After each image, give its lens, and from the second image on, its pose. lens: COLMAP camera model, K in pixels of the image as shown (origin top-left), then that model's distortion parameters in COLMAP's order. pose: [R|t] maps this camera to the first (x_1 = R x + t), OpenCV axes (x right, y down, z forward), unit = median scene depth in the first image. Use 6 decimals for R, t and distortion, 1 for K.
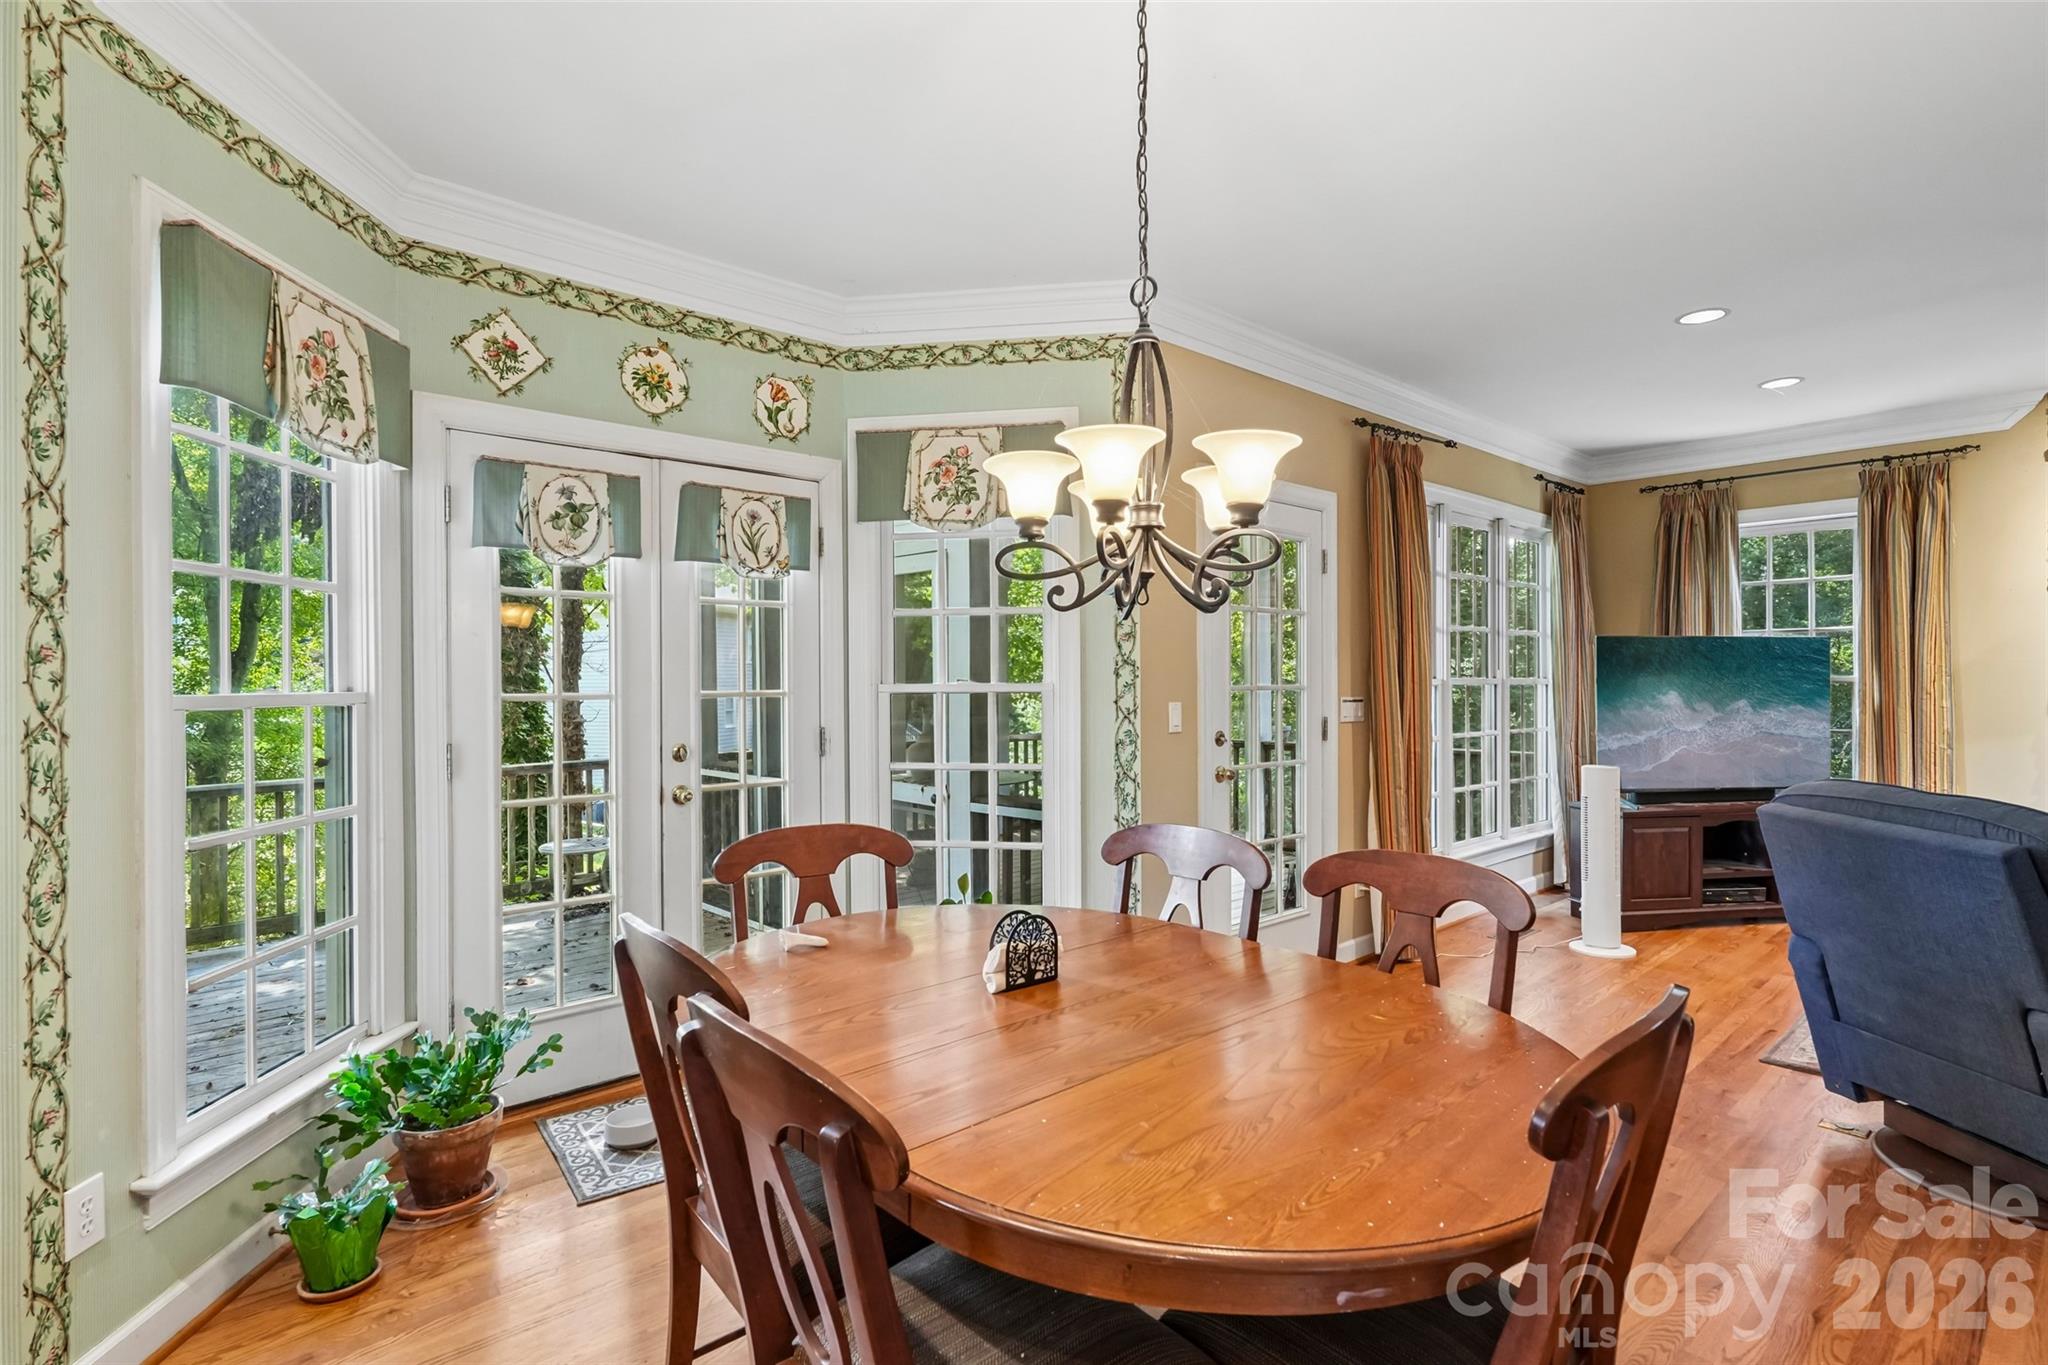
lens RADIAL K [[1013.8, 0, 1023.7], [0, 1013.8, 683.2], [0, 0, 1]] dist [-0.002187, 0.000606]
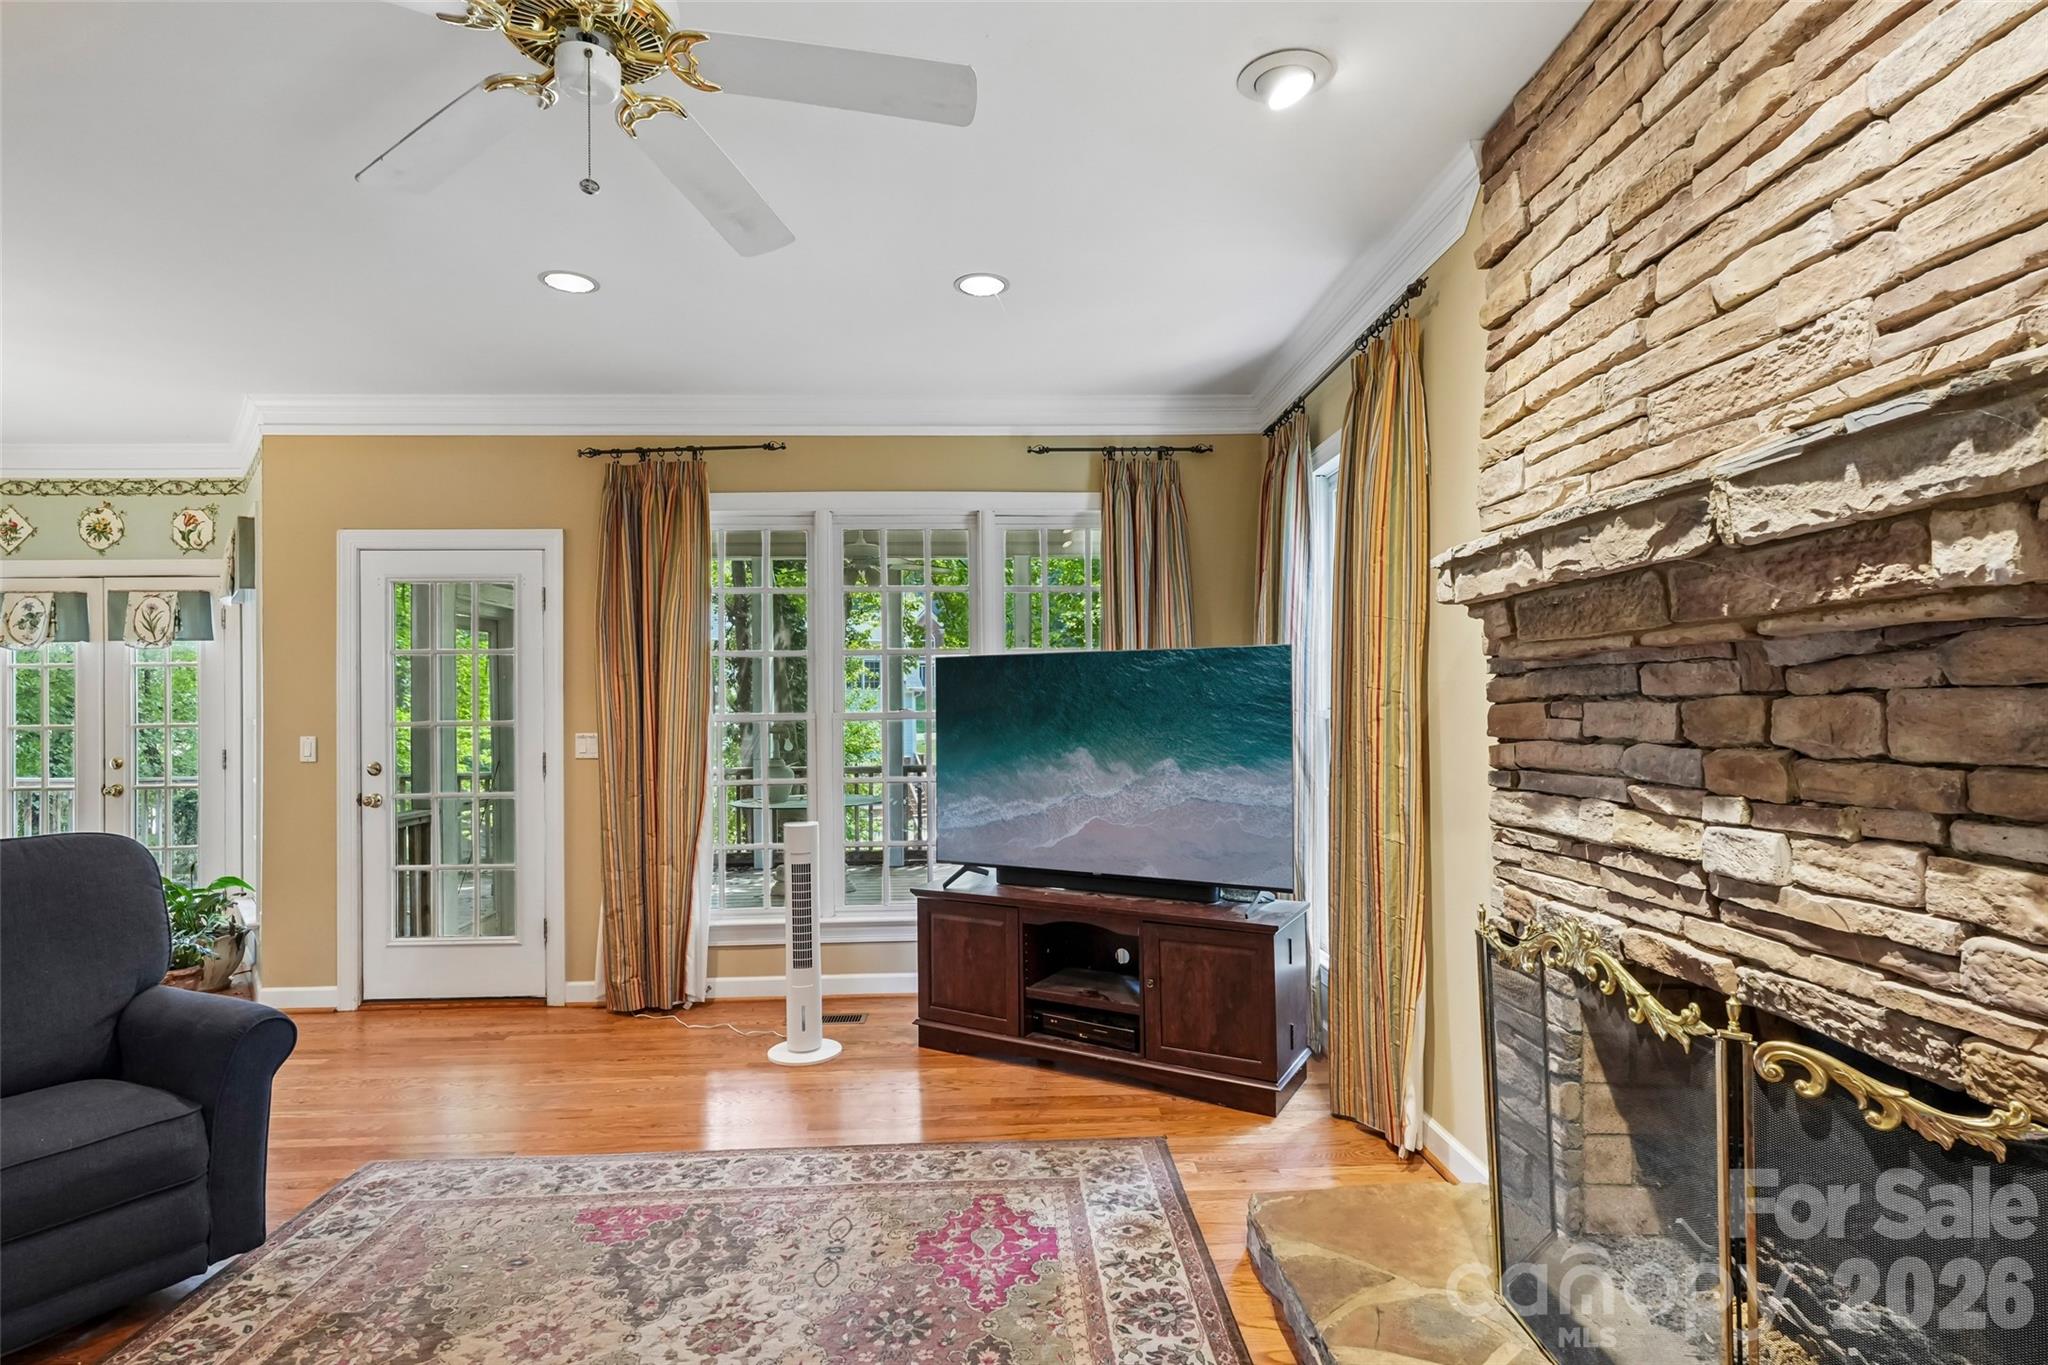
lens RADIAL K [[1013.8, 0, 1024.5], [0, 1013.8, 695.8], [0, 0, 1]] dist [-0.002187, 0.000606]
pose [[0.766155, -0.008142, -0.642604, 1.911297], [0.004124, 0.999961, -0.007753, -0.019762], [0.642642, 0.003290, 0.766159, 0.775390]]
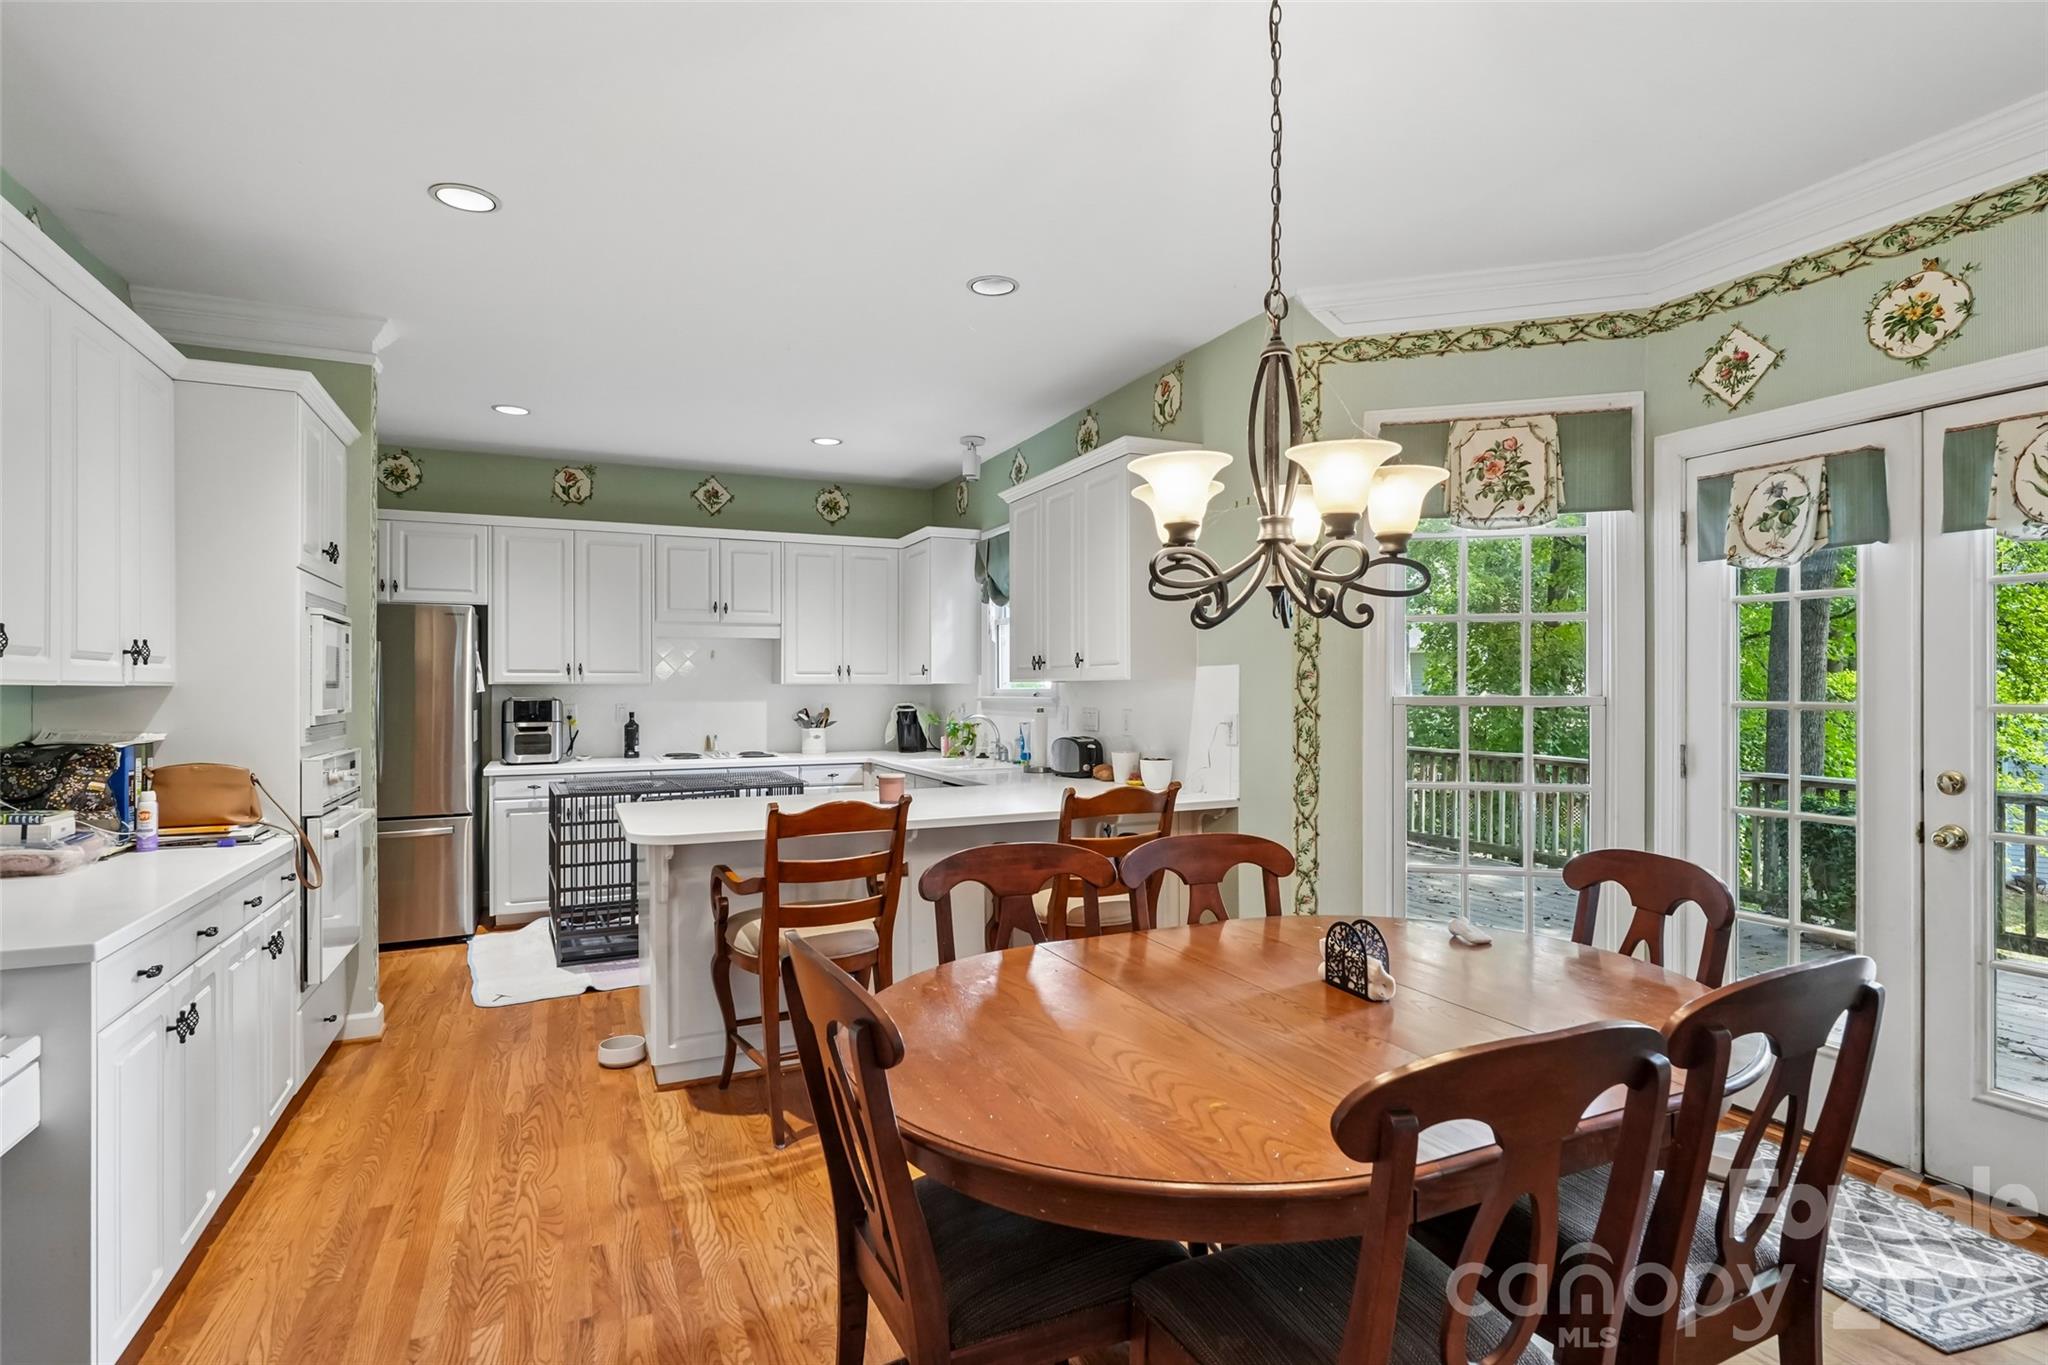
lens RADIAL K [[1013.8, 0, 1028.6], [0, 1013.8, 689.5], [0, 0, 1]] dist [-0.002187, 0.000606]
pose [[-0.310185, 0.008044, -0.950642, 0.670352], [-0.000982, 0.999961, 0.008781, -0.009329], [0.950676, 0.003658, -0.310165, 0.629757]]
